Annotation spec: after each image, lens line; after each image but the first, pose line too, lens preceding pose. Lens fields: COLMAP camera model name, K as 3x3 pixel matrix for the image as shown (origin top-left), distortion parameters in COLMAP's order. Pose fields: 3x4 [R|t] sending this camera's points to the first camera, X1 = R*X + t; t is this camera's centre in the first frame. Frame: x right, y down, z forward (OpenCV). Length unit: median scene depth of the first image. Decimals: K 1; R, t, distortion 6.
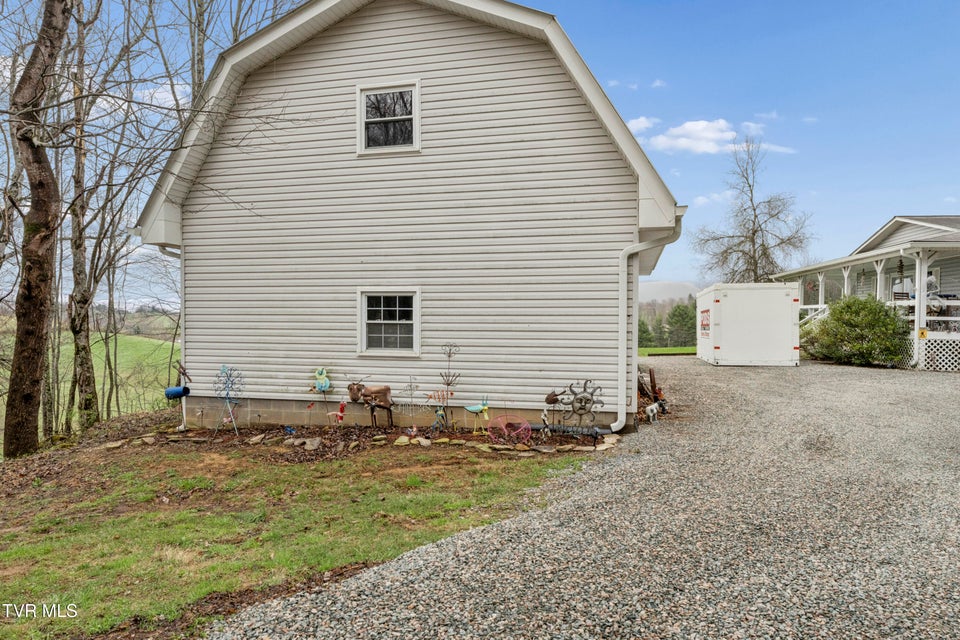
lens RADIAL K [[604.1, 0, 479.9], [0, 604.1, 321.1], [0, 0, 1]] dist [-0.003484, -0.000195]
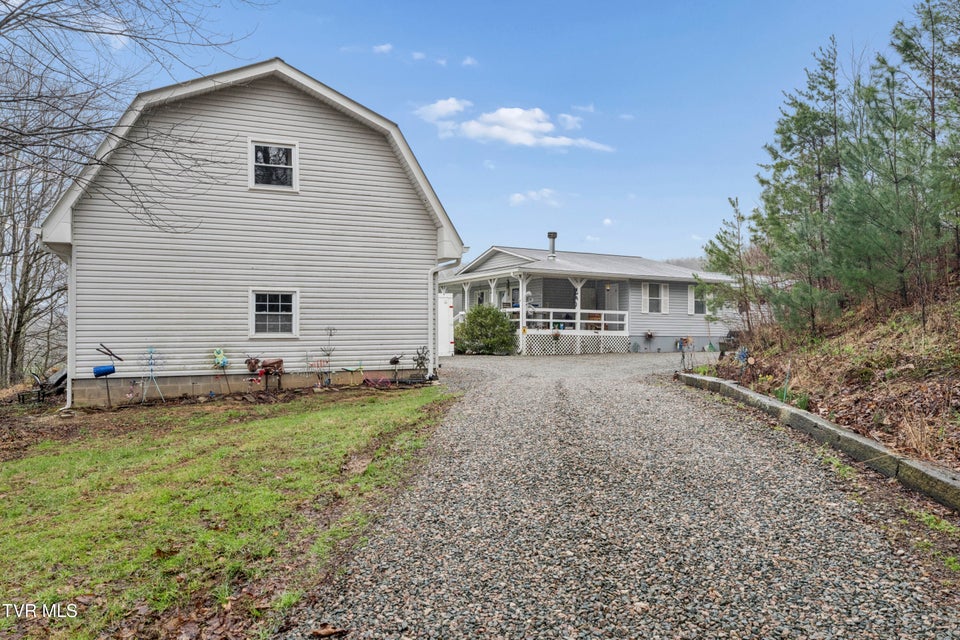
lens RADIAL K [[773.9, 0, 480.0], [0, 773.9, 318.5], [0, 0, 1]] dist [0.000292, 0.001849]
pose [[0.776592, 0.005935, 0.629976, -0.886612], [0.013572, 0.999566, -0.026148, 0.065110], [-0.629858, 0.028856, 0.776174, -0.649264]]
